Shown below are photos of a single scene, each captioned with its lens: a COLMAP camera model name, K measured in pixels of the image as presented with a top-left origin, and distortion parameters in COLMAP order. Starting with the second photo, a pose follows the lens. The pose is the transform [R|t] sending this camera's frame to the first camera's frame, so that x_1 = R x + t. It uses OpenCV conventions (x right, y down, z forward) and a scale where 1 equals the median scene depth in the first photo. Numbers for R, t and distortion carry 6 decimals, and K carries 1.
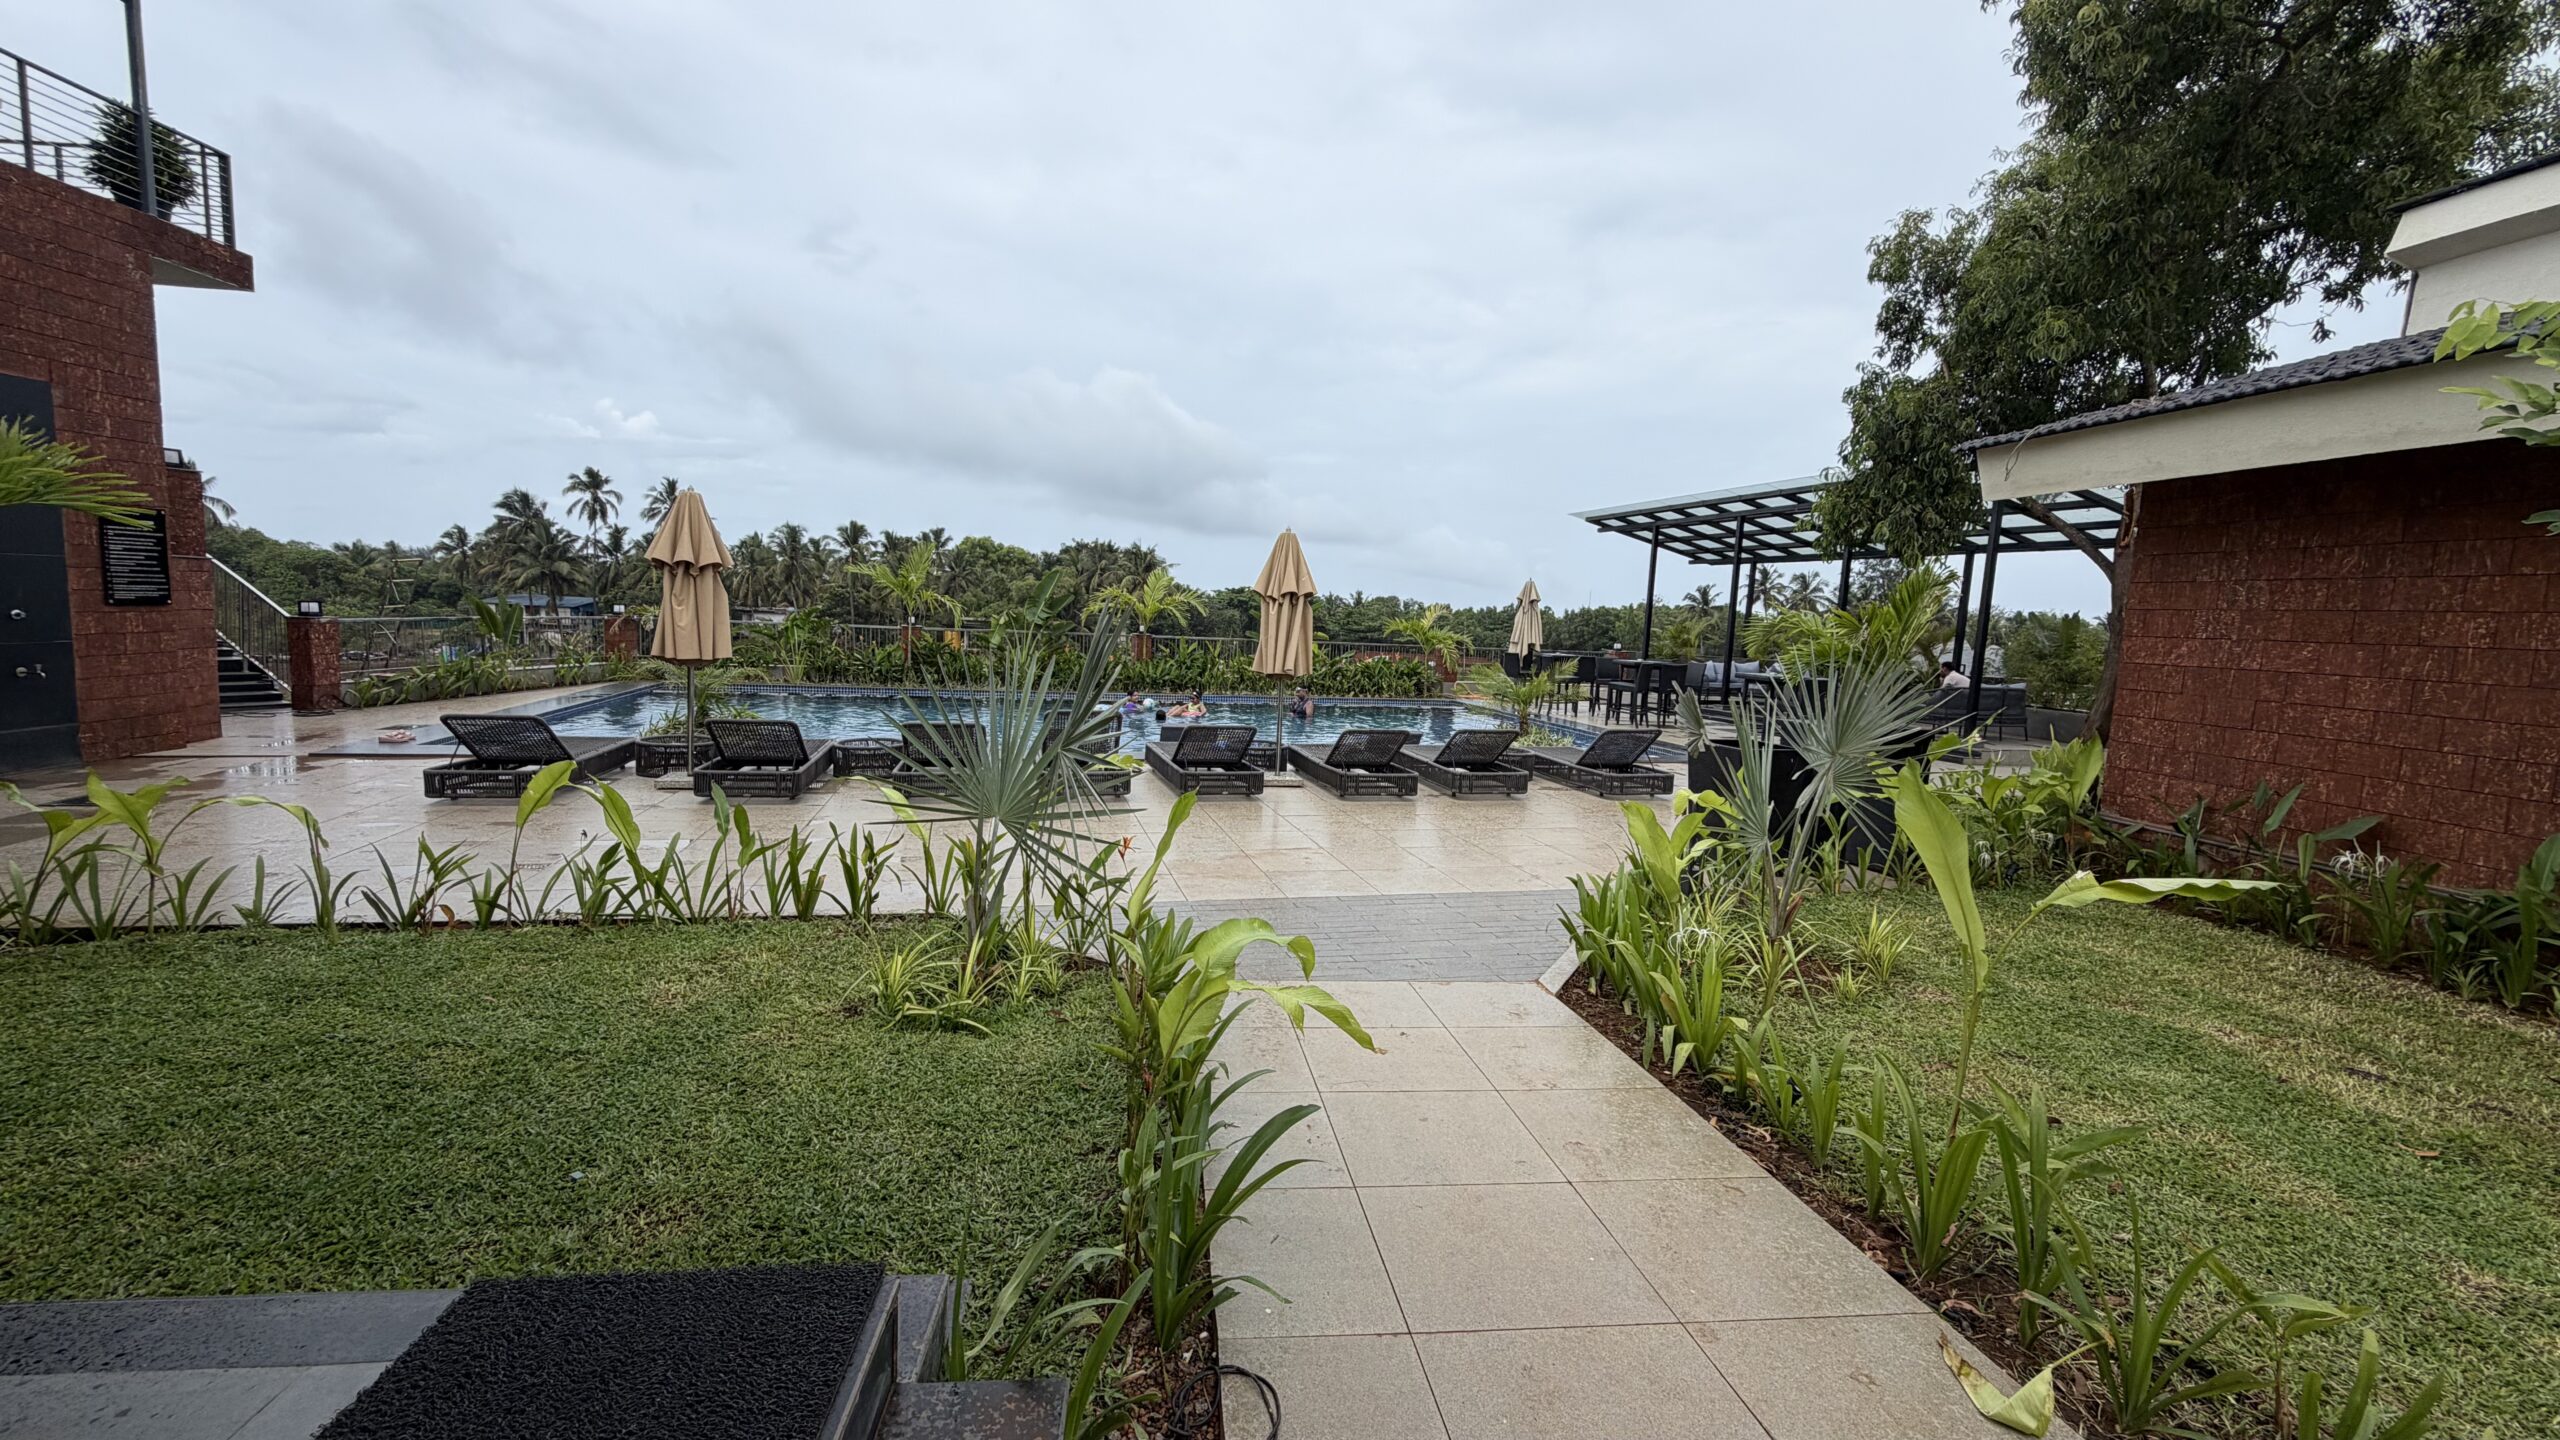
lens RADIAL K [[1016.5, 0, 1279.1], [0, 1016.5, 724.6], [0, 0, 1]] dist [-0.000728, 0.000147]
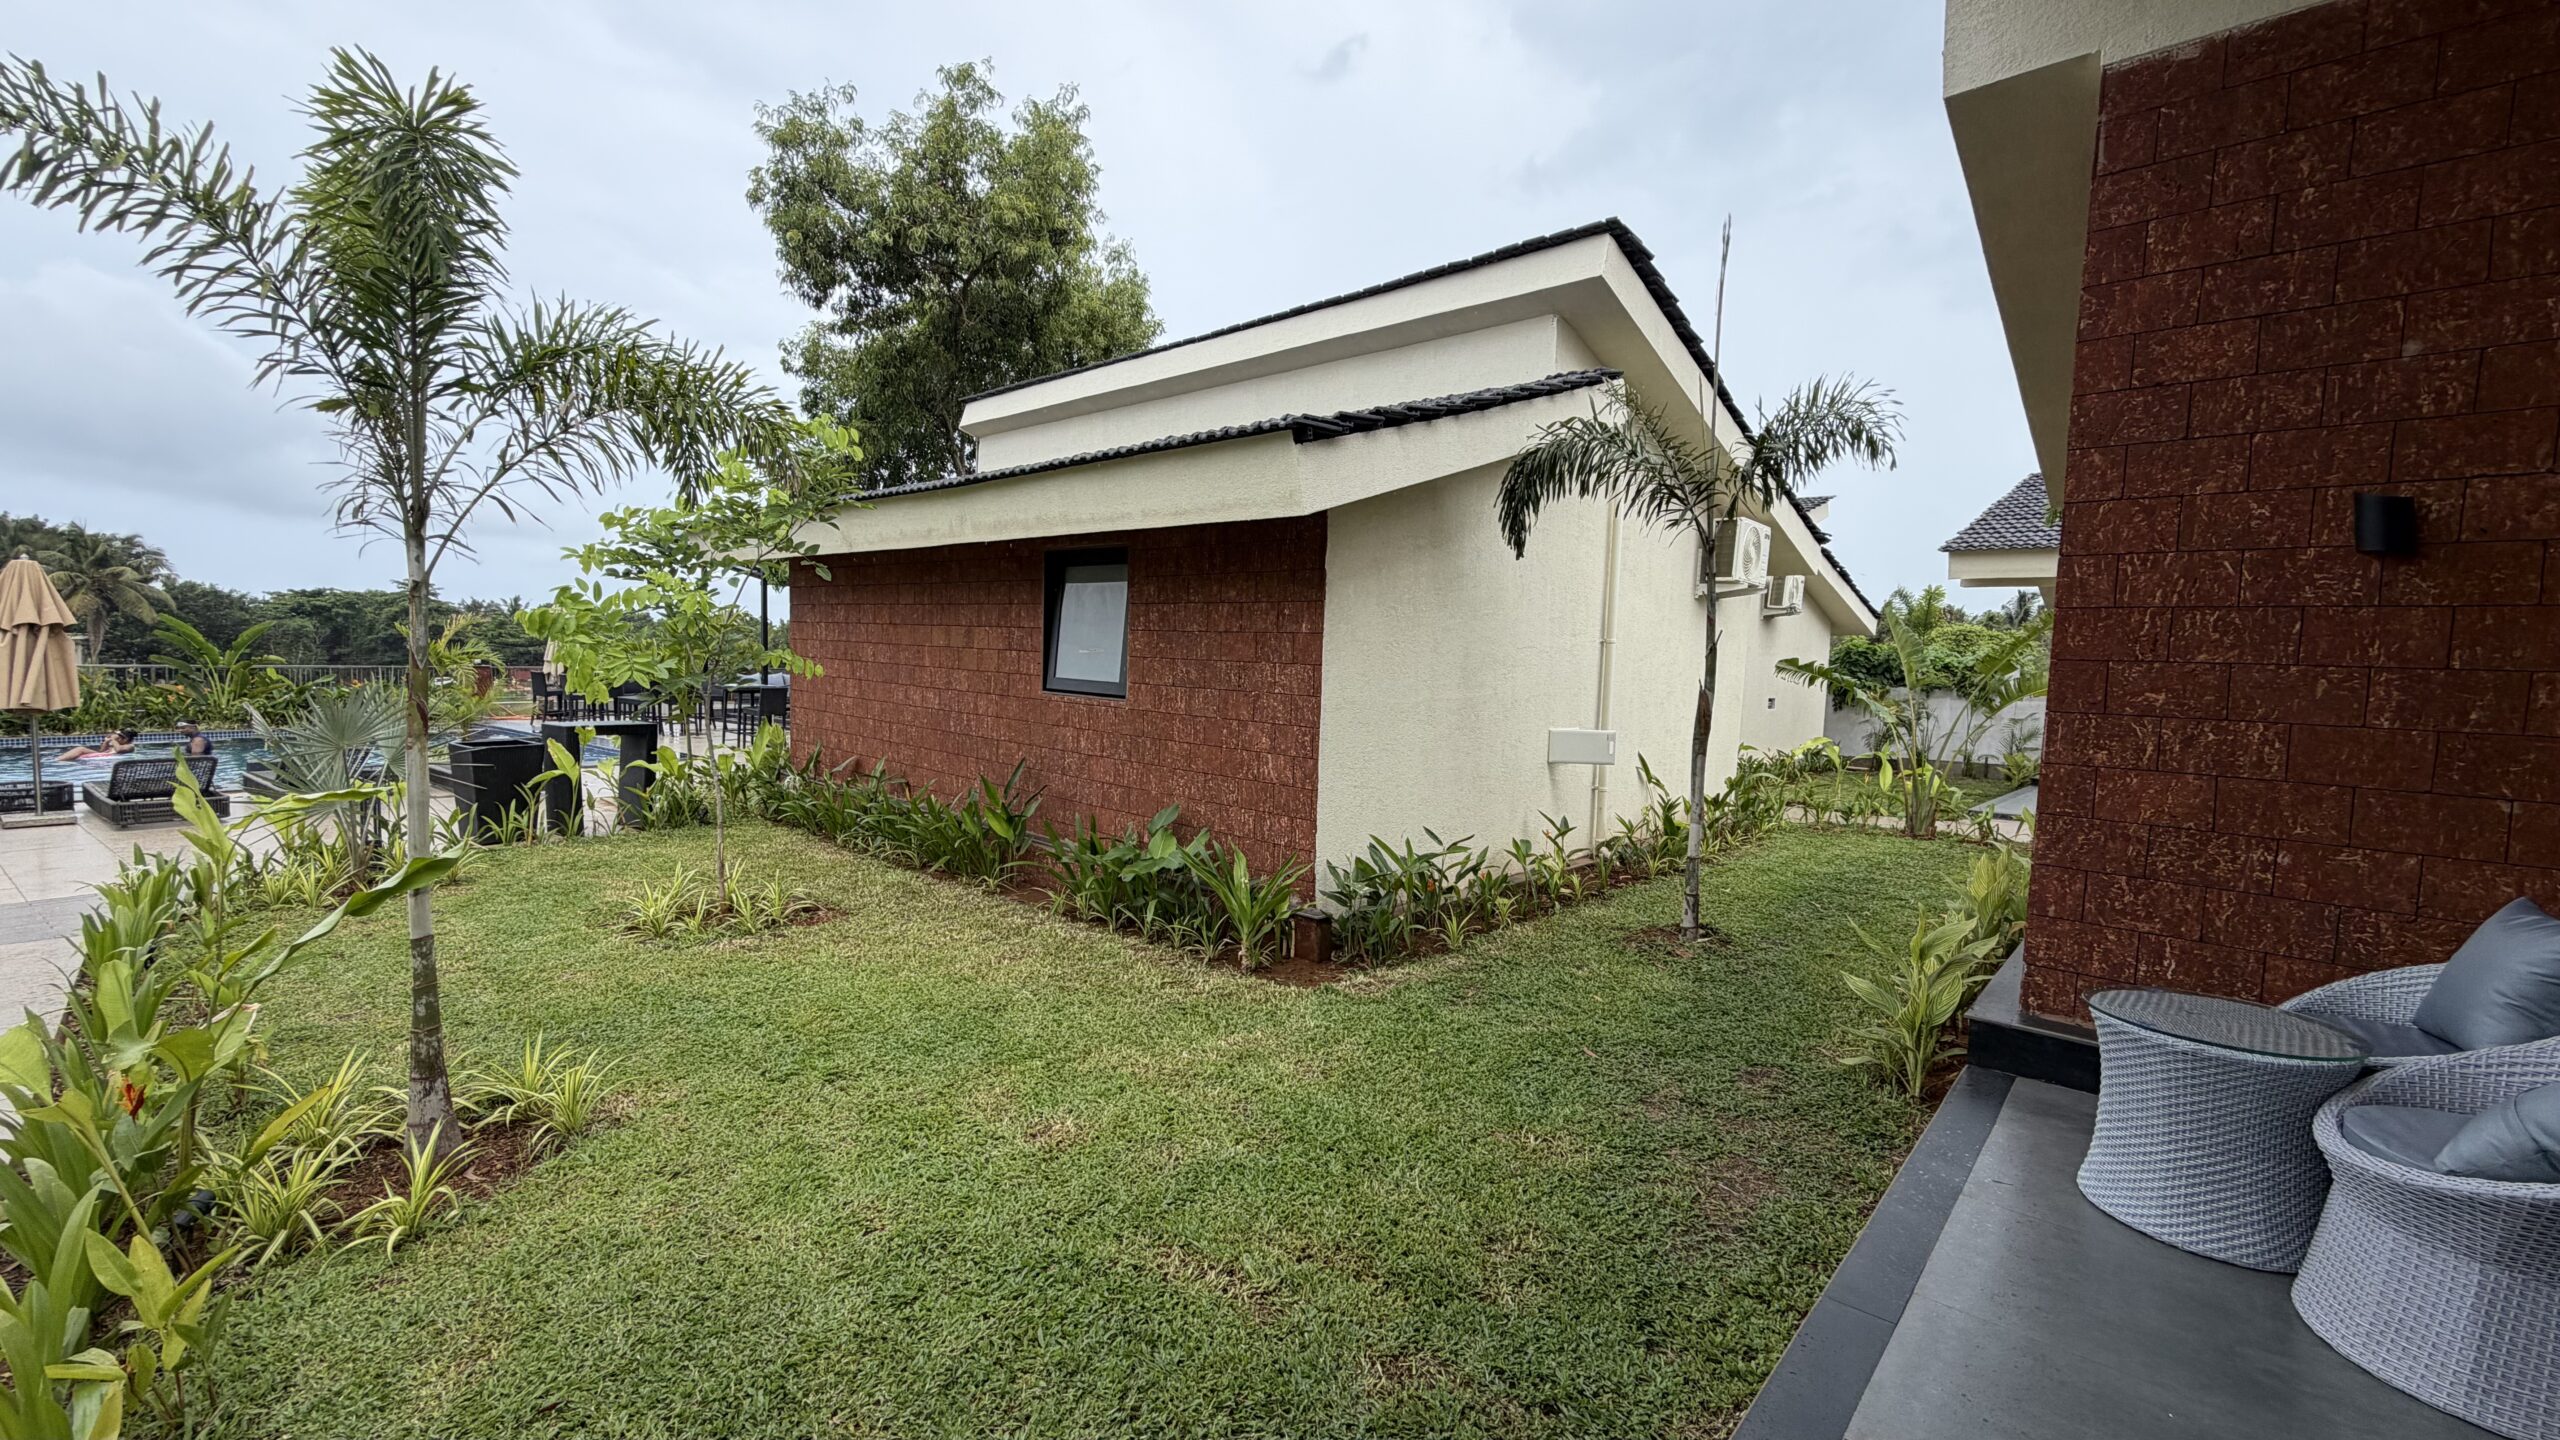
lens RADIAL K [[1016.5, 0, 1279.1], [0, 1016.5, 724.6], [0, 0, 1]] dist [-0.000728, 0.000147]
pose [[0.762691, -0.066219, 0.643364, 0.297789], [0.071312, 0.997290, 0.018109, 0.033242], [-0.642820, 0.032068, 0.765346, -0.505067]]
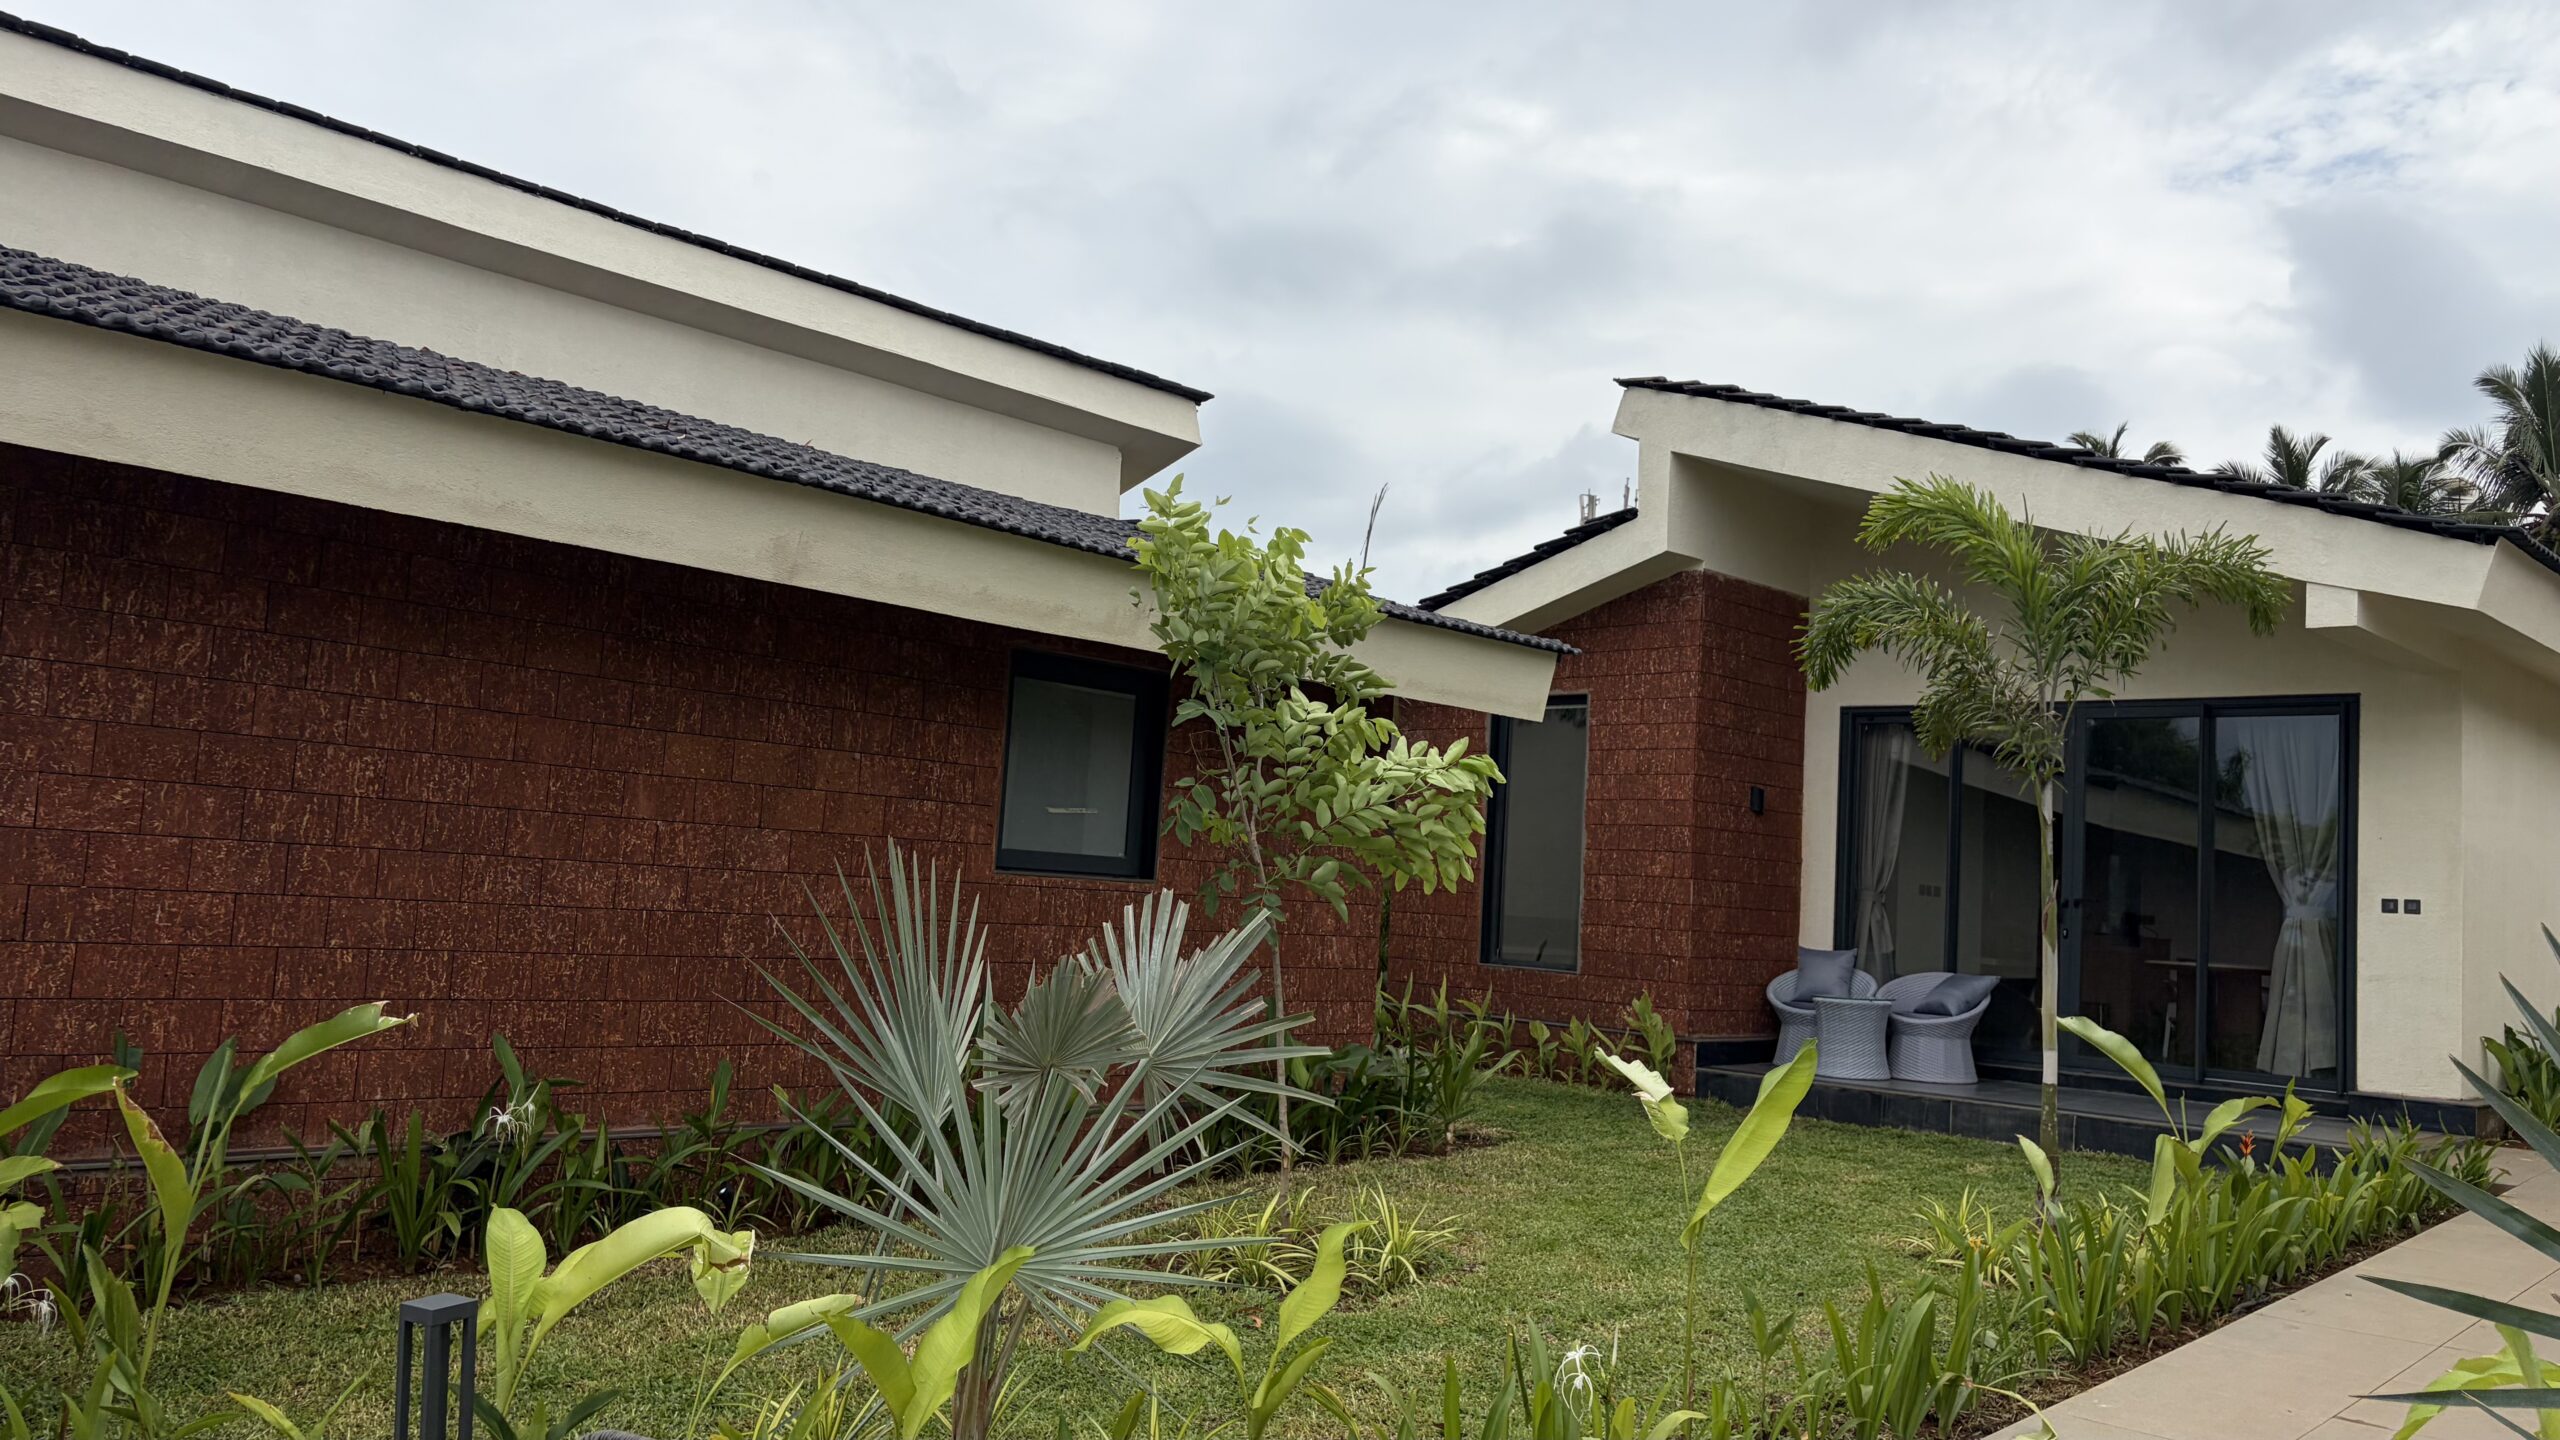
lens RADIAL K [[1893.2, 0, 1291.2], [0, 1893.2, 738.0], [0, 0, 1]] dist [0.066154, -0.105791]
pose [[-0.629555, -0.015867, 0.776794, -0.152116], [0.000615, 0.999781, 0.020920, -0.080299], [-0.776956, 0.013648, -0.629407, 0.742442]]
